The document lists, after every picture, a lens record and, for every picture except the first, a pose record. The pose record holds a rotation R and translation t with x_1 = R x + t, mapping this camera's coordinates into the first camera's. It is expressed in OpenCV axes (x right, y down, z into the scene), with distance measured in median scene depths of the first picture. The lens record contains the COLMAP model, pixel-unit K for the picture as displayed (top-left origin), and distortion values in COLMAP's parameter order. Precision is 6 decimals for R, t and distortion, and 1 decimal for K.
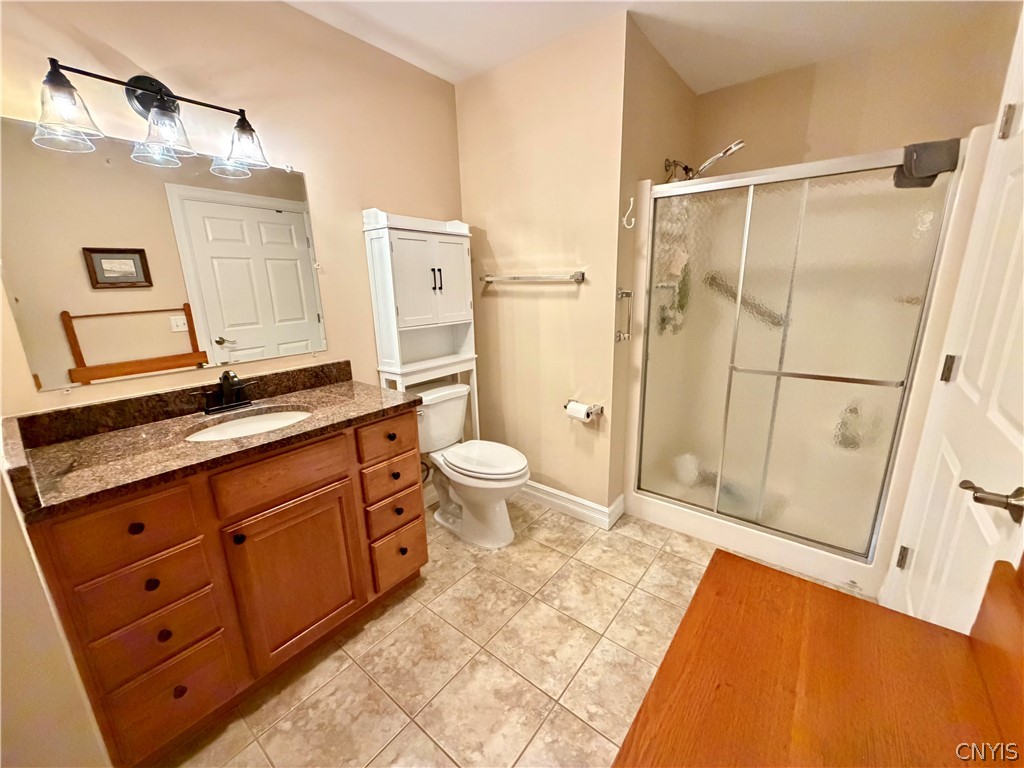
lens RADIAL K [[408.2, 0, 509.8], [0, 408.2, 377.8], [0, 0, 1]] dist [0.000105, -0.000338]
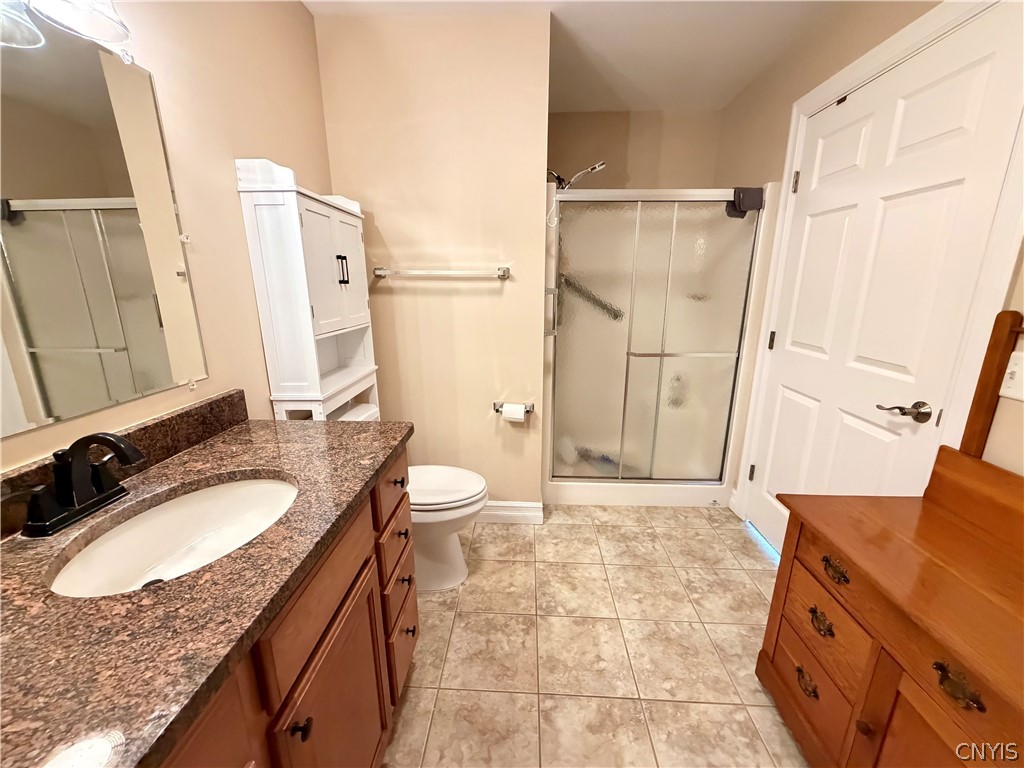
lens RADIAL K [[408.2, 0, 510.1], [0, 408.2, 378.3], [0, 0, 1]] dist [0.000105, -0.000338]
pose [[0.810187, -0.113503, 0.575077, -0.407713], [0.118045, 0.992567, 0.029598, -0.028929], [-0.574162, 0.043905, 0.817564, 0.222599]]
